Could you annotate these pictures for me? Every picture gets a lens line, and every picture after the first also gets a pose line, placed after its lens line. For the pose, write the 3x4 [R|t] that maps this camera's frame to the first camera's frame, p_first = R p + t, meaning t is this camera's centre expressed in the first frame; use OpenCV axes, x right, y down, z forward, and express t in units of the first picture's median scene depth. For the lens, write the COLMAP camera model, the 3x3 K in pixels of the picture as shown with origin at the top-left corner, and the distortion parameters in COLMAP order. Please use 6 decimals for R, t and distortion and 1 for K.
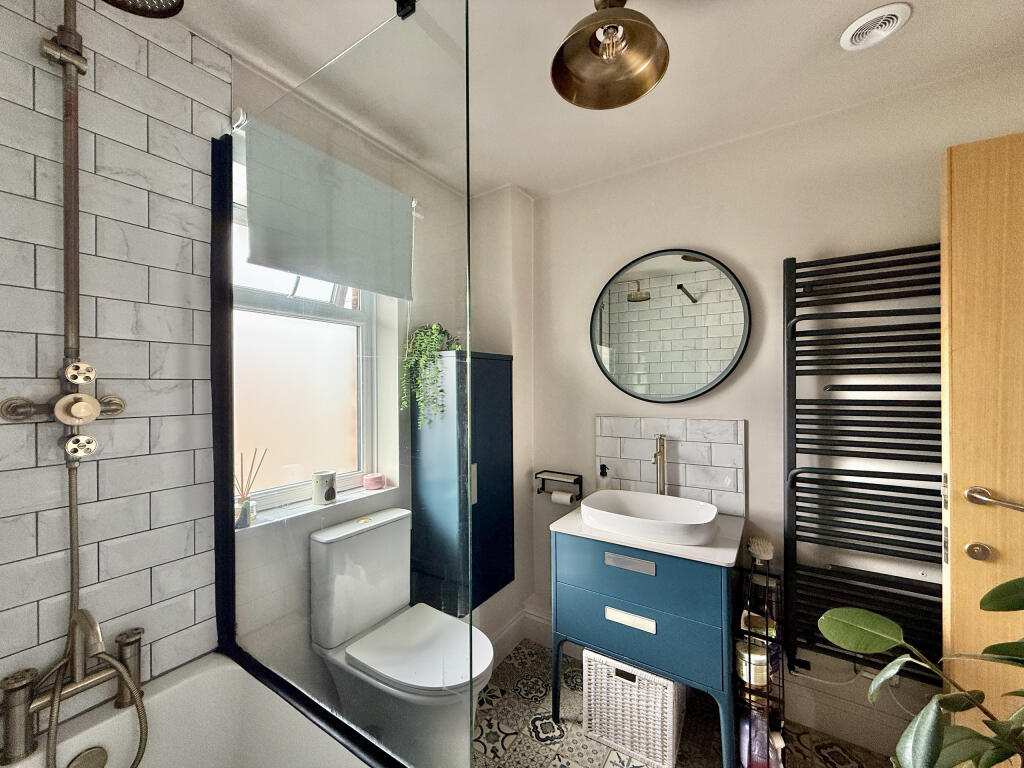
lens RADIAL K [[407.3, 0, 512.6], [0, 407.3, 382.9], [0, 0, 1]] dist [-0.000490, -0.000160]
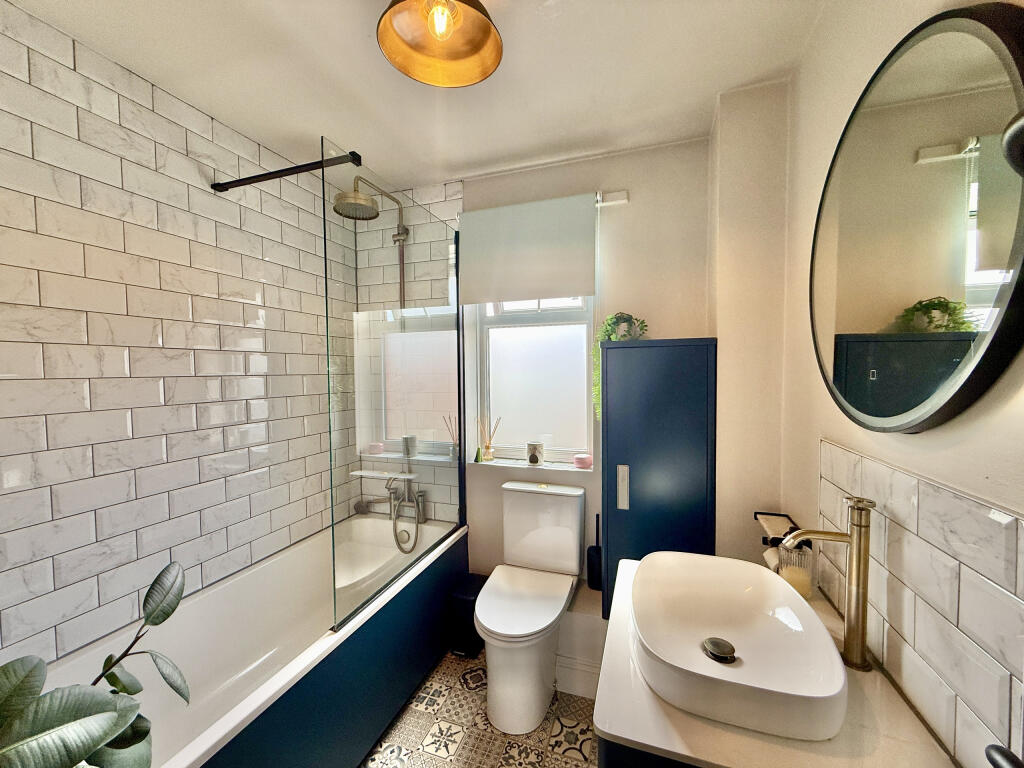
lens RADIAL K [[407.3, 0, 511.4], [0, 407.3, 387.0], [0, 0, 1]] dist [-0.000490, -0.000160]
pose [[0.238886, 0.038619, -0.970279, 0.829455], [0.007359, 0.999108, 0.041579, -0.015628], [0.971020, -0.017073, 0.238389, 0.636514]]
